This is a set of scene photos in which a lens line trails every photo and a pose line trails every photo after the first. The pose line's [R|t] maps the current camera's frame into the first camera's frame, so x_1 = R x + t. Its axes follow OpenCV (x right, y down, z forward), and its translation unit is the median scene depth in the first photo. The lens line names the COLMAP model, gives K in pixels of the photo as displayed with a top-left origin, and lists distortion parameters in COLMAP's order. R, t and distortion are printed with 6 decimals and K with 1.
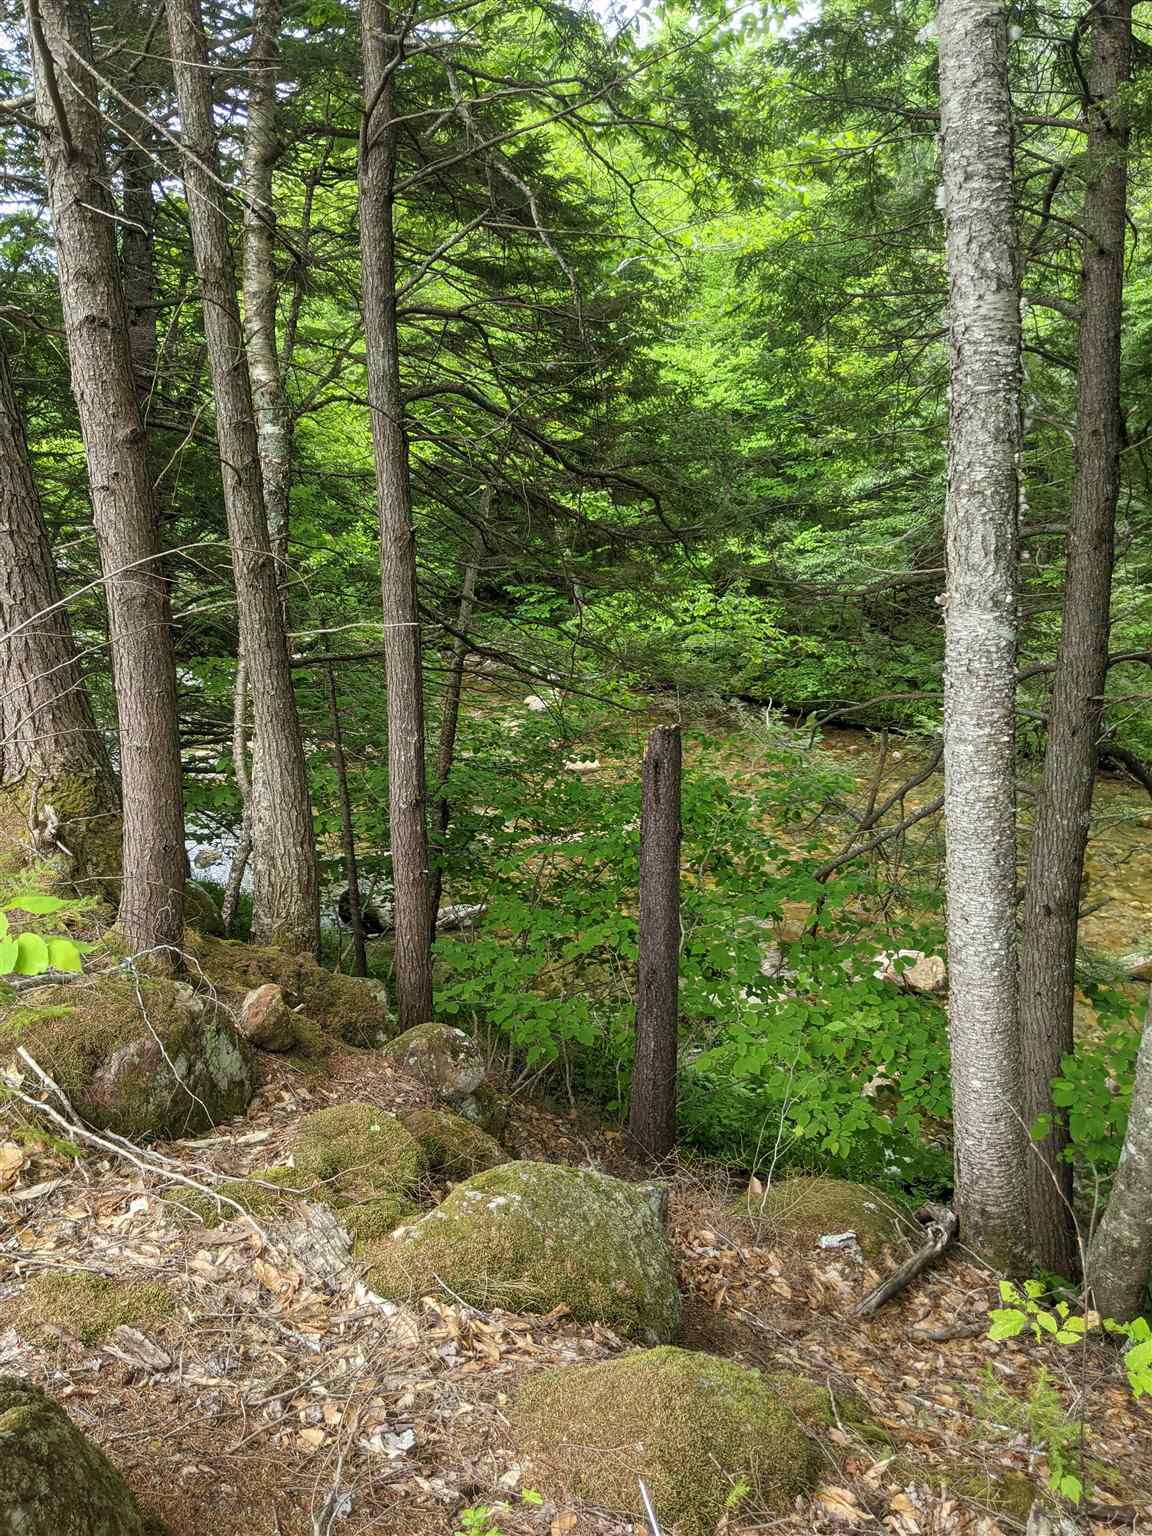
lens RADIAL K [[1227.9, 0, 534.1], [0, 1227.9, 749.5], [0, 0, 1]] dist [0.026987, -0.060692]
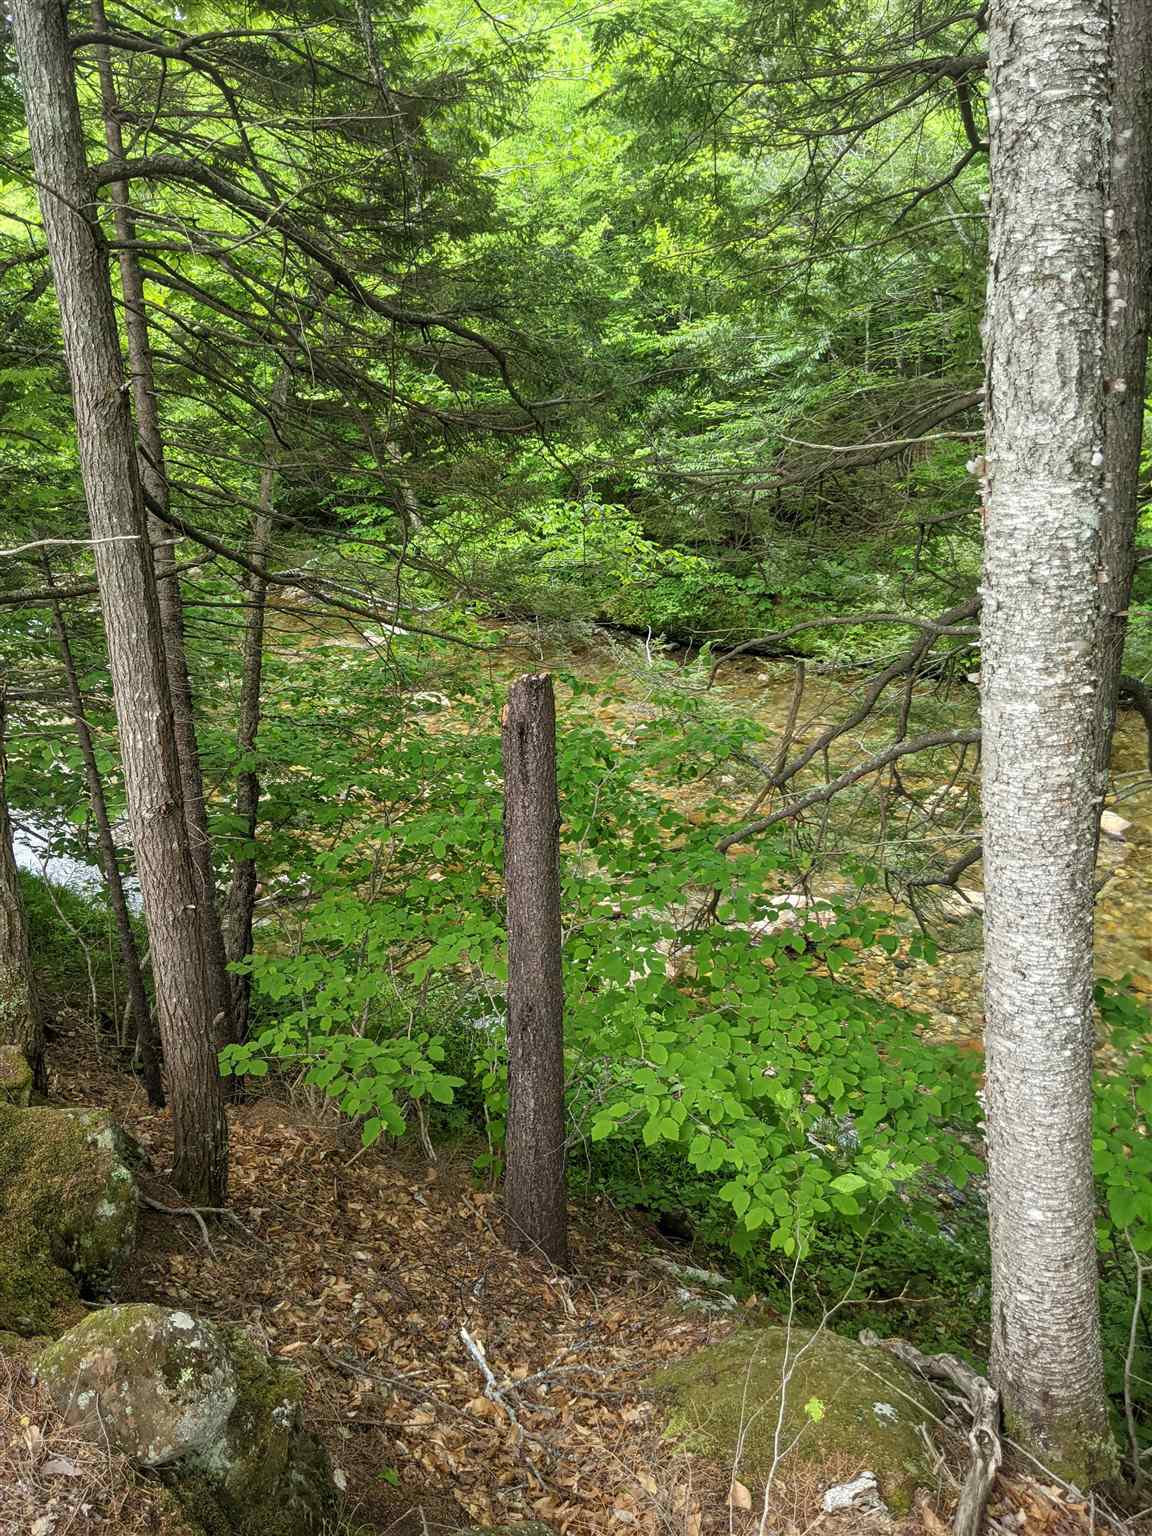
lens RADIAL K [[1227.9, 0, 569.3], [0, 1227.9, 768.1], [0, 0, 1]] dist [0.026987, -0.060692]
pose [[0.987814, -0.055485, 0.145414, 0.030876], [0.044520, 0.995989, 0.077609, -0.027659], [-0.149137, -0.070189, 0.986322, 0.402051]]
